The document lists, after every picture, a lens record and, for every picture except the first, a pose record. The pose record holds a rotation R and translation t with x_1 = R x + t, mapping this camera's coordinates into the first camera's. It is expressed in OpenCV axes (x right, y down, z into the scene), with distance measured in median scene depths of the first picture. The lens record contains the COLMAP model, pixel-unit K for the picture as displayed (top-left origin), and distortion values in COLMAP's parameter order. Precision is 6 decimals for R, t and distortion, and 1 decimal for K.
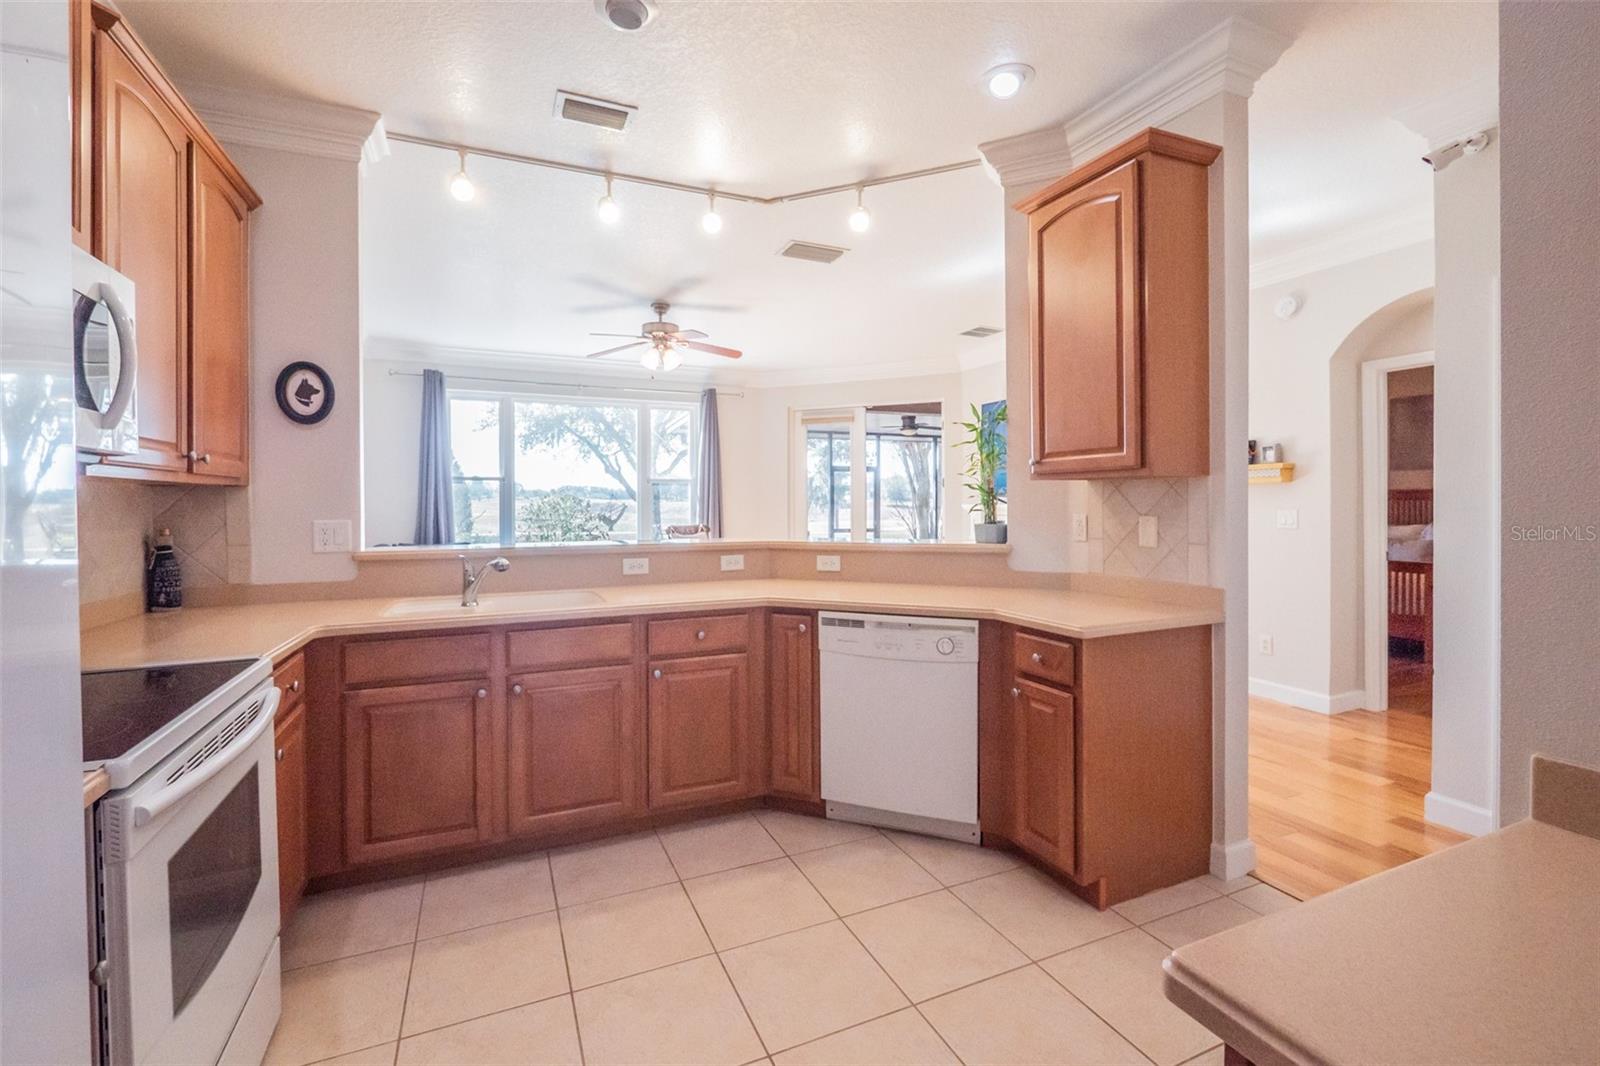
lens RADIAL K [[686.0, 0, 795.4], [0, 686.0, 503.6], [0, 0, 1]] dist [0.002037, 0.000214]
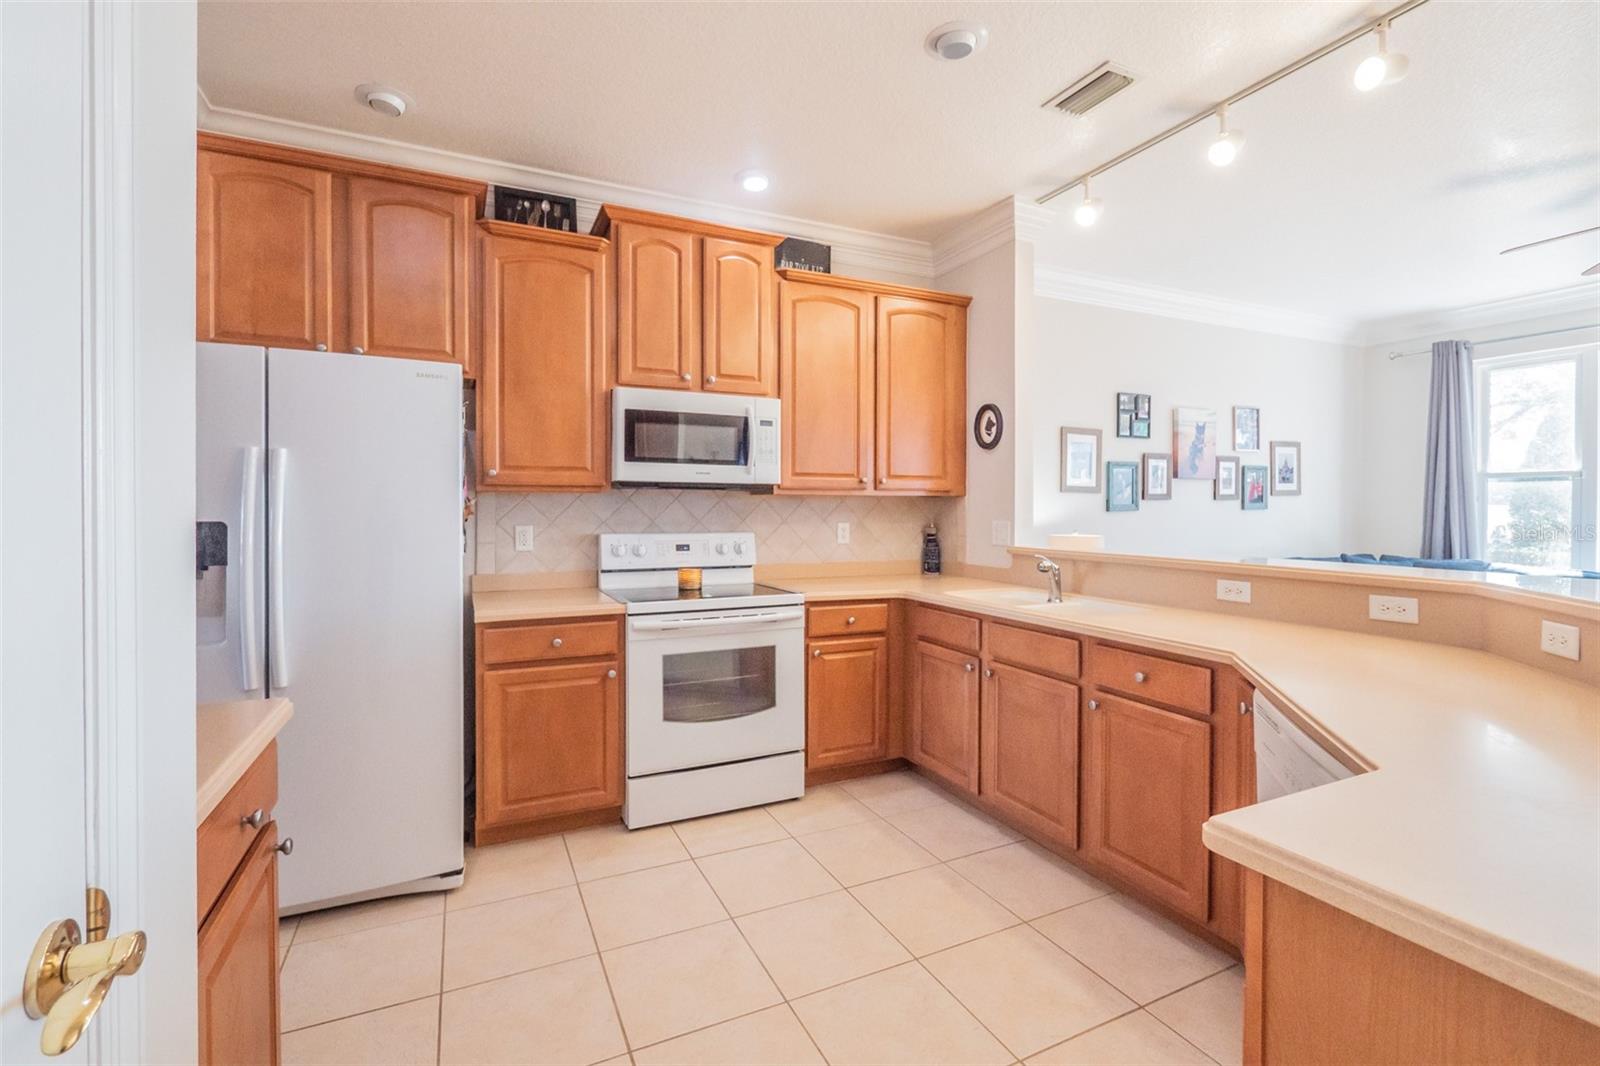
lens RADIAL K [[696.9, 0, 802.4], [0, 696.9, 509.0], [0, 0, 1]] dist [-0.027851, 0.000074]
pose [[0.019185, 0.007290, -0.999789, 0.652533], [0.000197, 0.999973, 0.007295, -0.008799], [0.999816, -0.000337, 0.019183, 0.603058]]
